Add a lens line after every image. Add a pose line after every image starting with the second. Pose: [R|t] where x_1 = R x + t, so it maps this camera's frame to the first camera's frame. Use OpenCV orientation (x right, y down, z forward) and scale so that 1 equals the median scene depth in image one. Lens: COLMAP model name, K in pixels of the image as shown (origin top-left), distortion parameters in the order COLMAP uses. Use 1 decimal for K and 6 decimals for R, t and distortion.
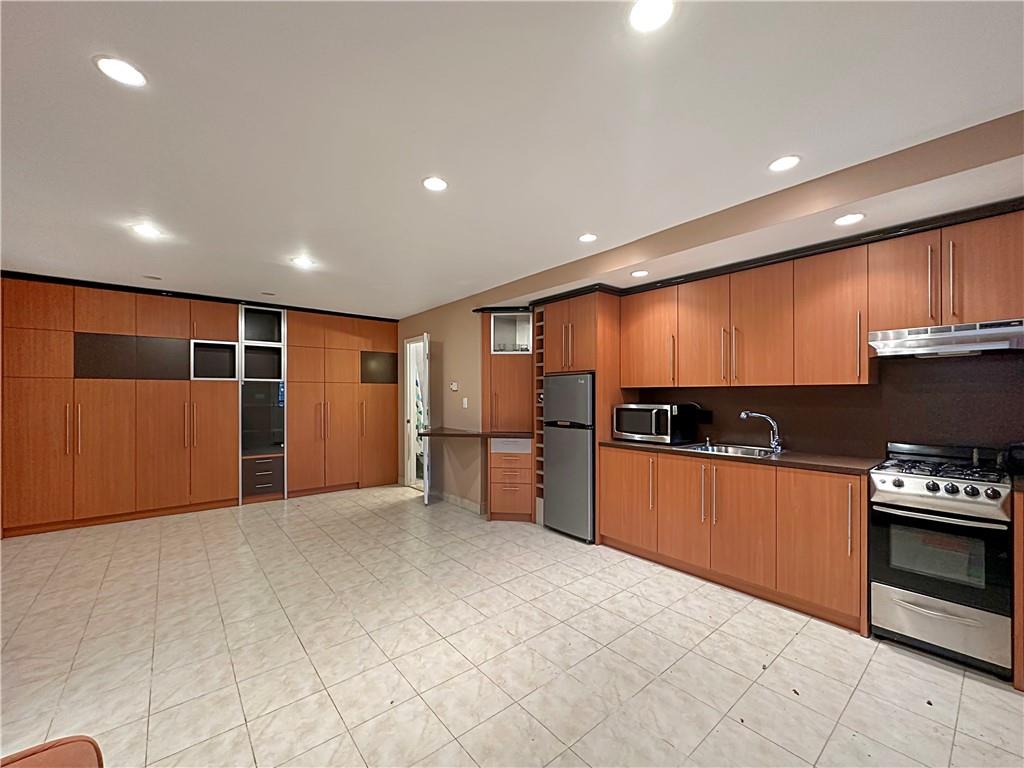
lens RADIAL K [[413.7, 0, 512.6], [0, 413.7, 393.8], [0, 0, 1]] dist [-0.000463, -0.000163]
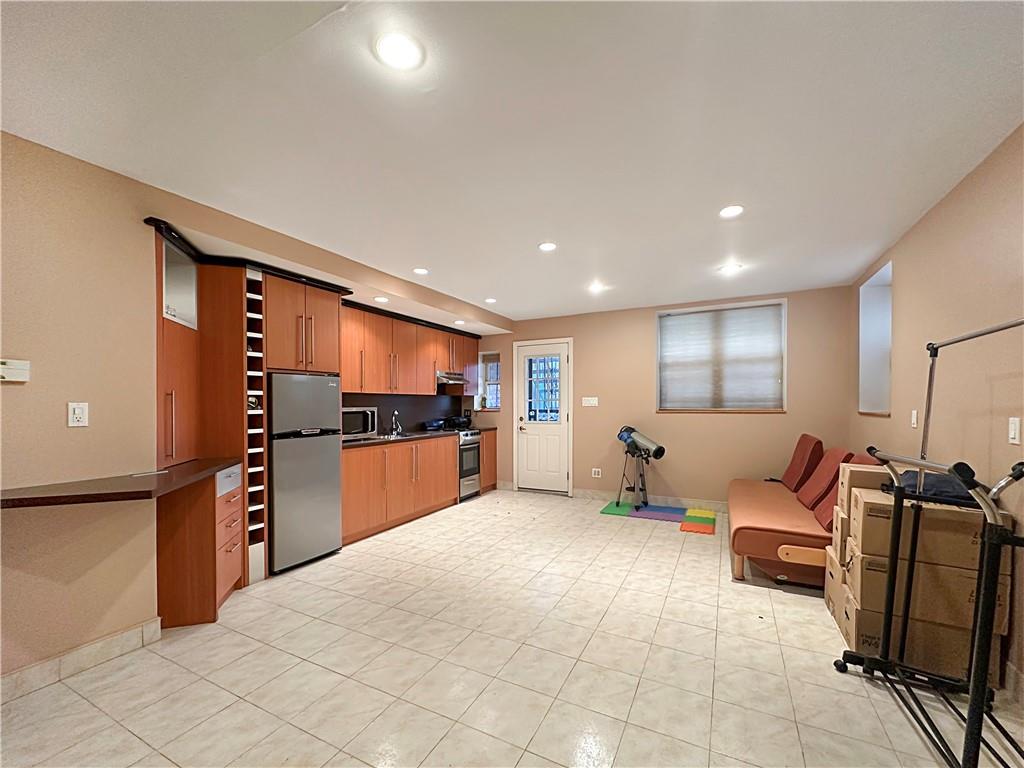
lens RADIAL K [[422.0, 0, 514.0], [0, 422.0, 408.1], [0, 0, 1]] dist [0.001532, 0.000007]
pose [[-0.395844, -0.008170, 0.918281, -1.266750], [0.003488, 0.999940, 0.010400, 0.023140], [-0.918311, 0.007320, -0.395792, 1.449493]]
